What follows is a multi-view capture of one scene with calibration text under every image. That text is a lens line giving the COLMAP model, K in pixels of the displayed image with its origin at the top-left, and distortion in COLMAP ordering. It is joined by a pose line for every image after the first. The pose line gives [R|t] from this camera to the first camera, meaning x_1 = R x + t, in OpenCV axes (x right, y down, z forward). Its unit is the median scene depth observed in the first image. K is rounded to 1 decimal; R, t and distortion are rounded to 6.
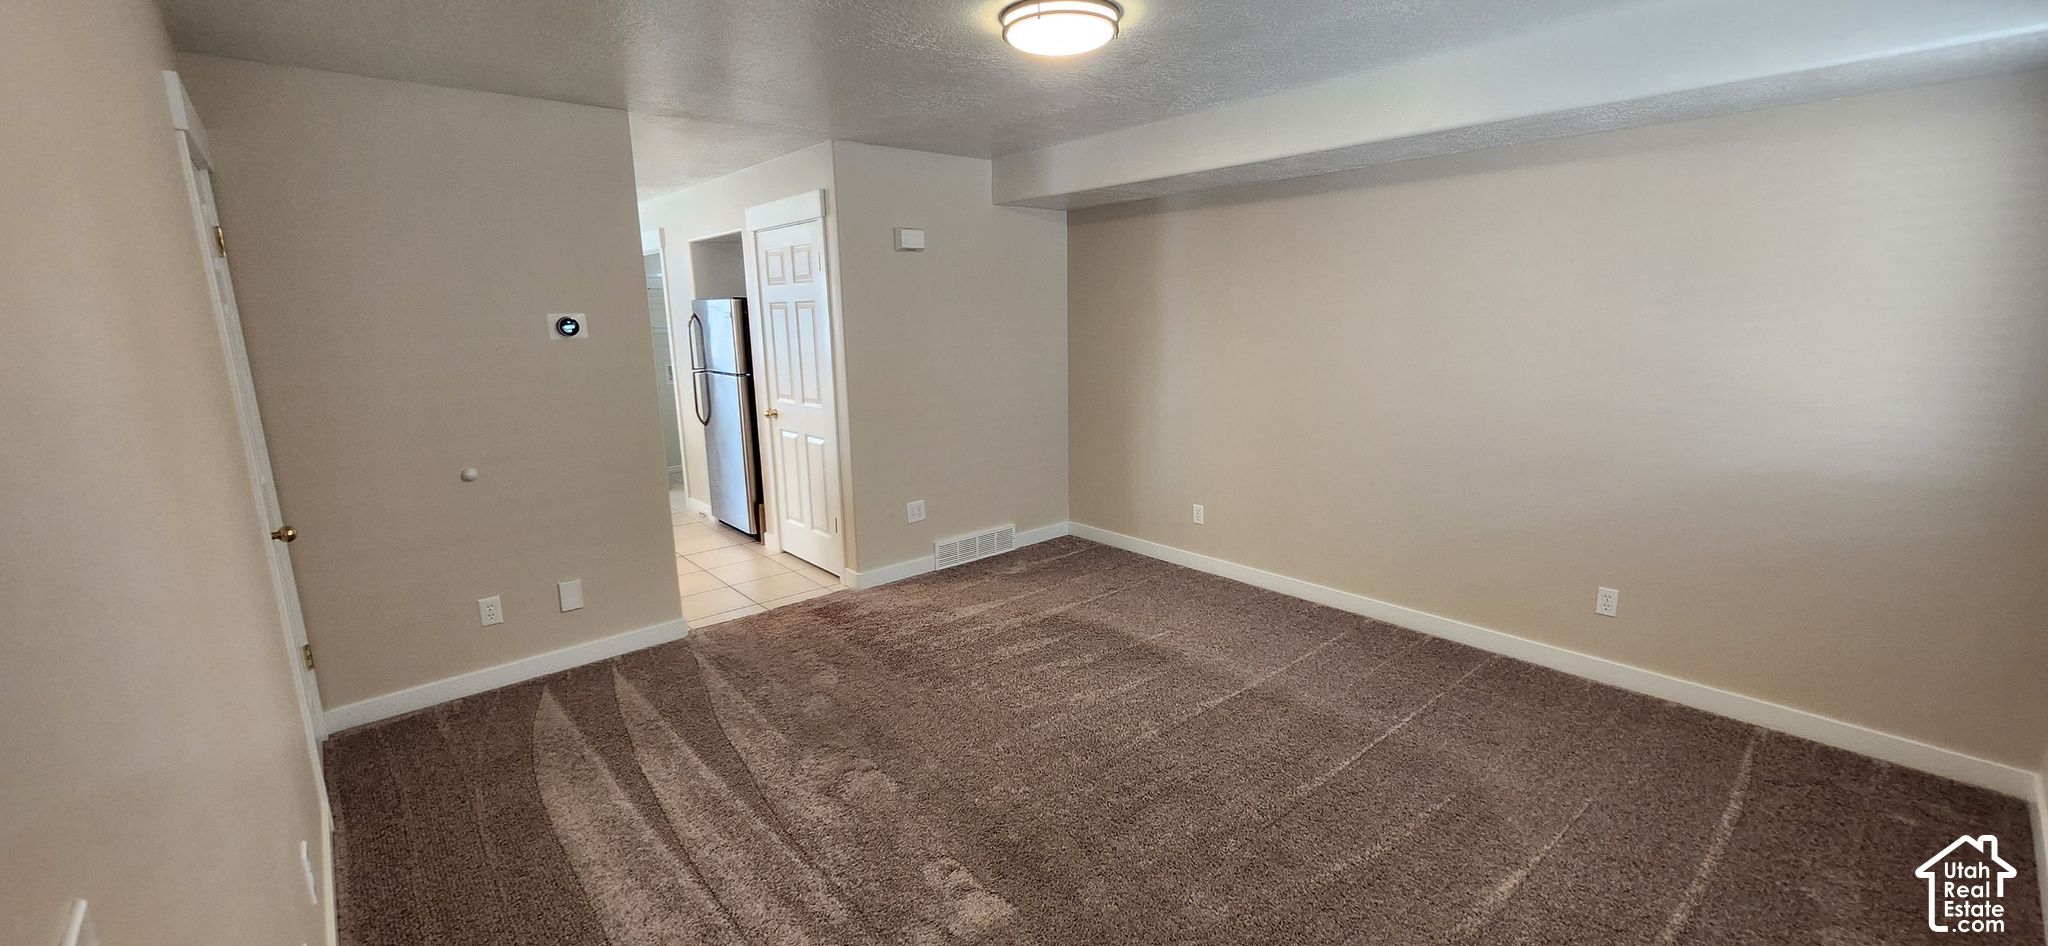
lens RADIAL K [[809.1, 0, 1014.0], [0, 809.1, 475.1], [0, 0, 1]] dist [0.015654, -0.000171]
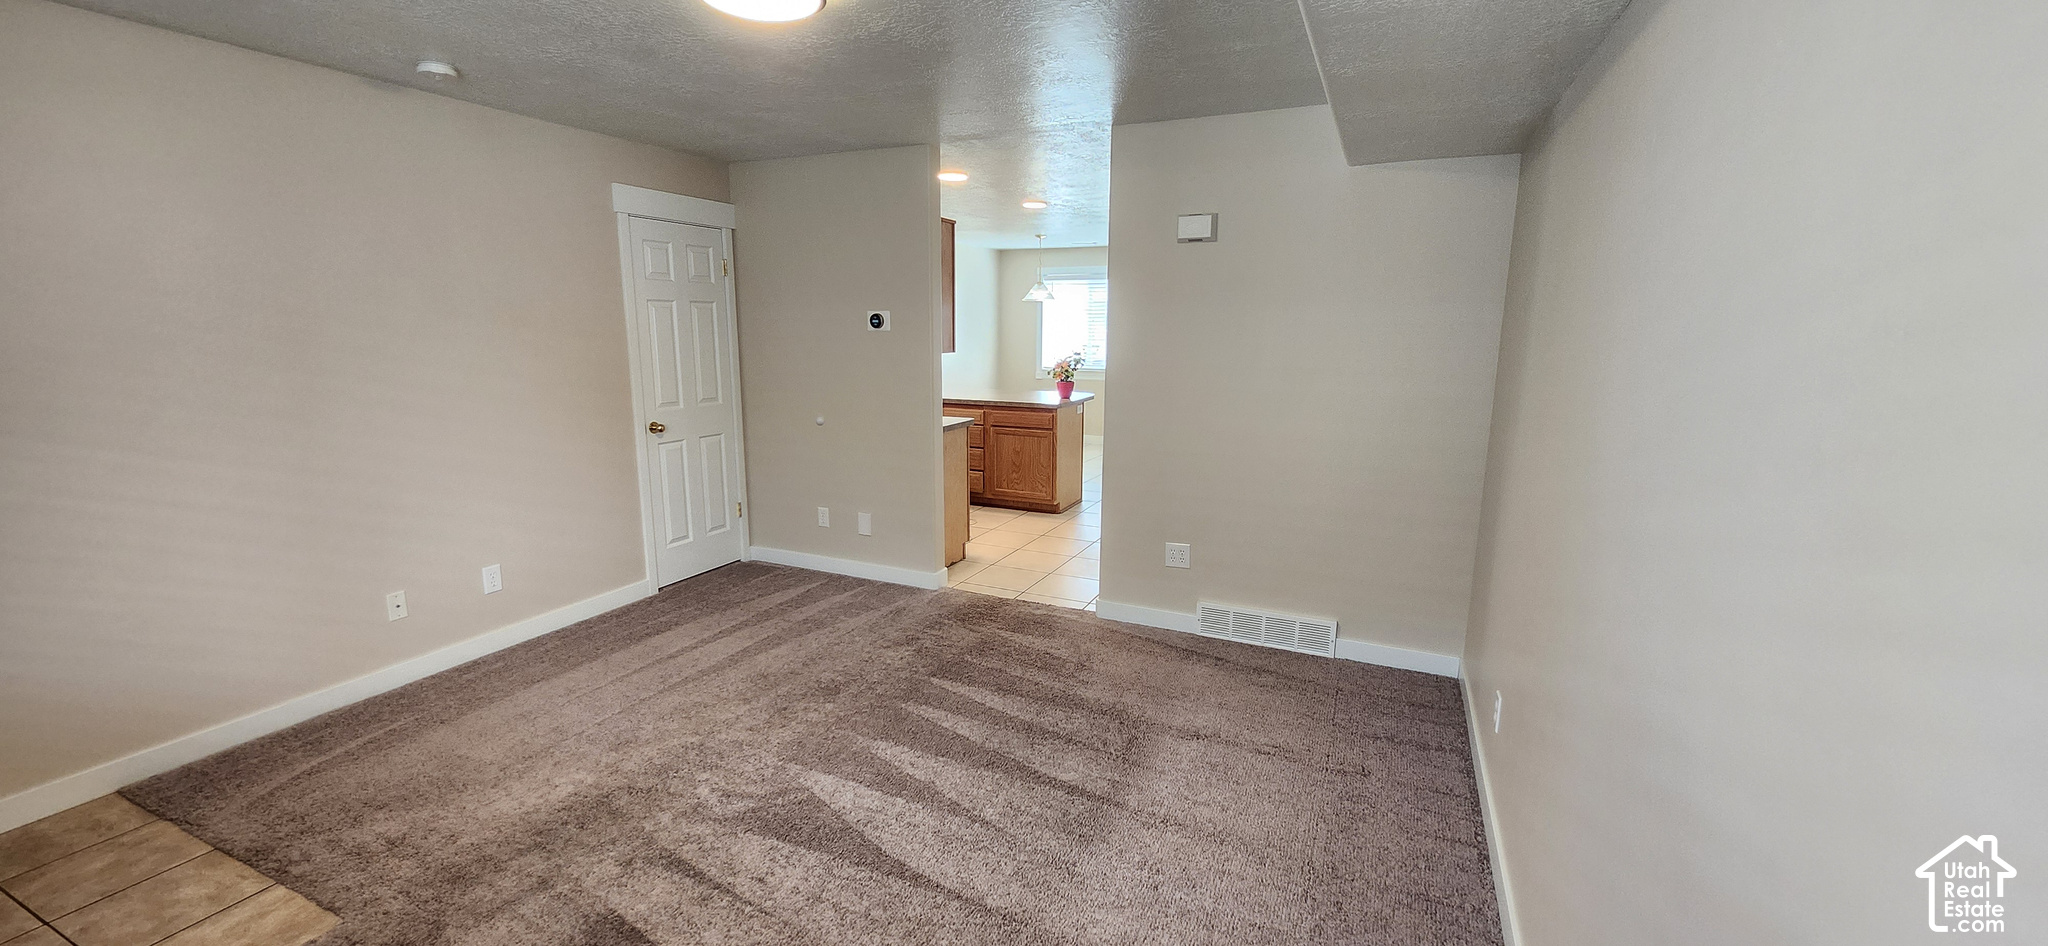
lens RADIAL K [[809.1, 0, 1014.0], [0, 809.1, 475.1], [0, 0, 1]] dist [0.015654, -0.000171]
pose [[0.410912, 0.187762, -0.892130, 0.729279], [-0.200440, 0.973224, 0.112508, -0.128703], [0.889368, 0.132588, 0.437544, 0.643642]]
